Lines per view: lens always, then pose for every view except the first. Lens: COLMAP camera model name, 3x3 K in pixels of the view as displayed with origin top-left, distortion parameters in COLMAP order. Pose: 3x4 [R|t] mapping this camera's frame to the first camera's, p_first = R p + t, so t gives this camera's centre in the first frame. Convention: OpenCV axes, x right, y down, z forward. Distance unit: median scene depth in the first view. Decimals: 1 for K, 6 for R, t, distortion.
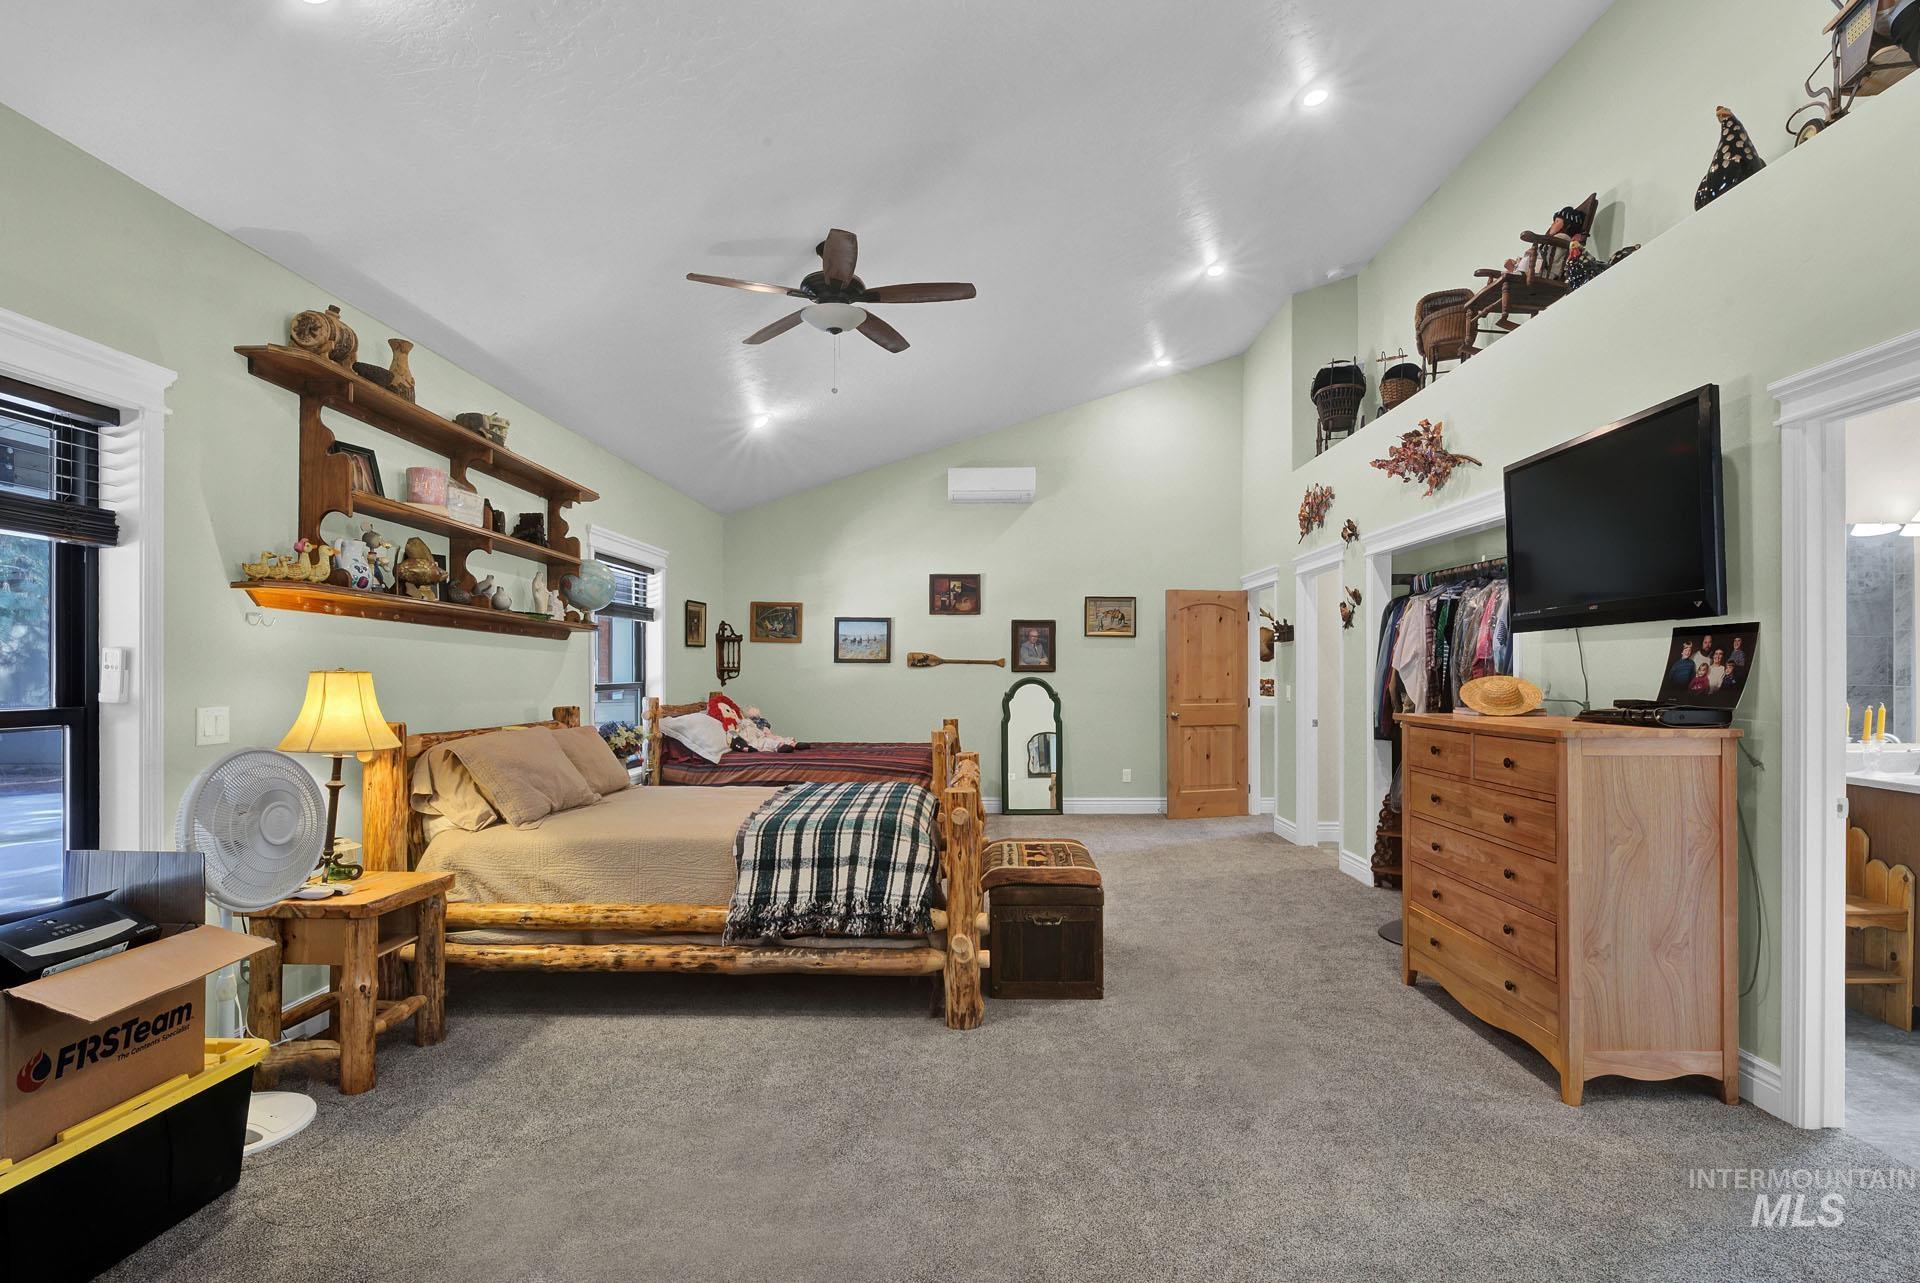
lens RADIAL K [[921.3, 0, 966.0], [0, 921.3, 660.2], [0, 0, 1]] dist [0.001081, -0.002773]
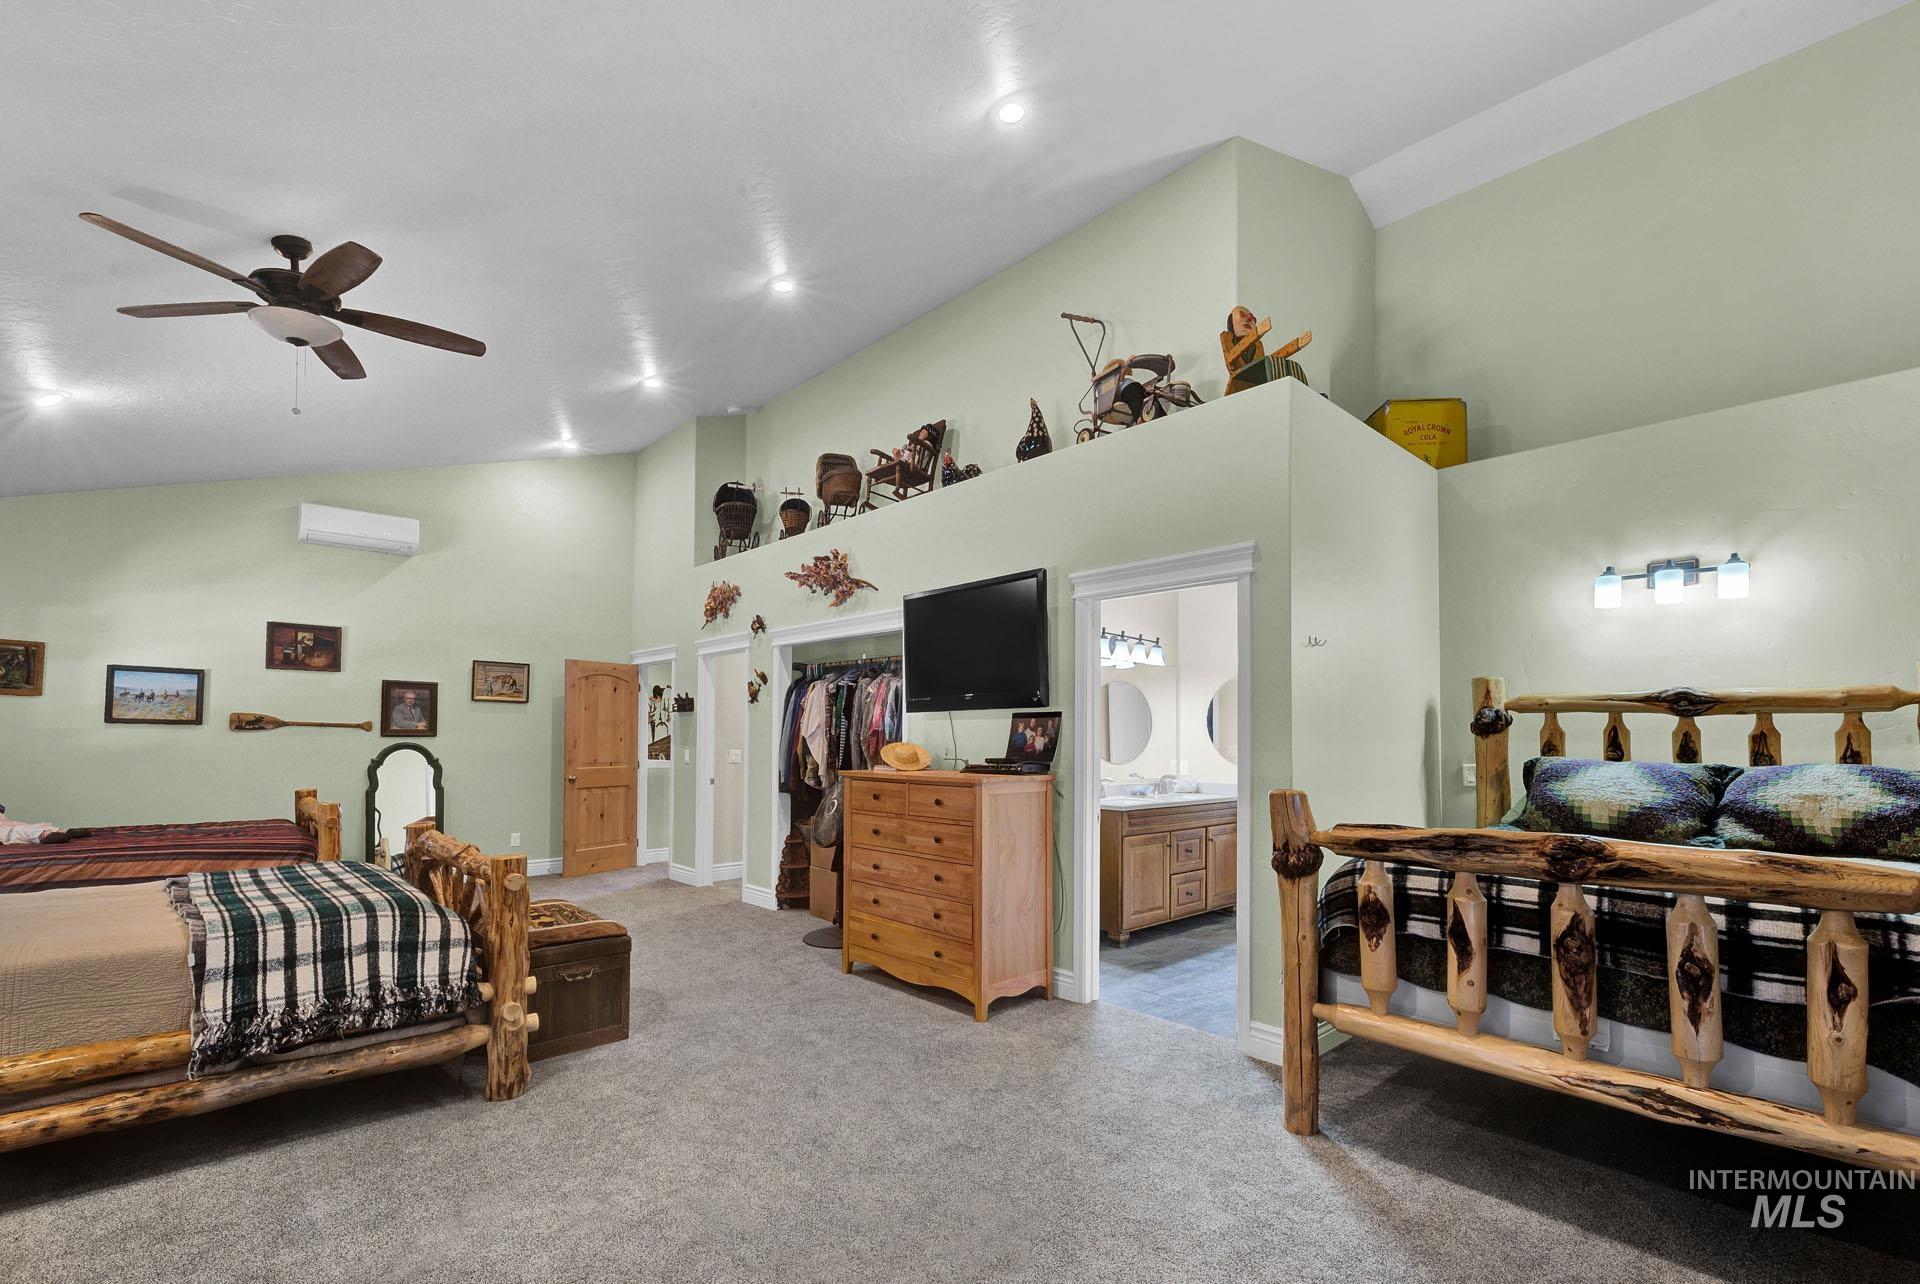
lens RADIAL K [[837.7, 0, 946.0], [0, 837.7, 709.3], [0, 0, 1]] dist [0.003702, -0.001376]
pose [[0.726914, 0.027798, 0.686165, -0.242002], [-0.014058, 0.999573, -0.025602, -0.002002], [-0.686584, 0.008964, 0.726995, 0.012831]]
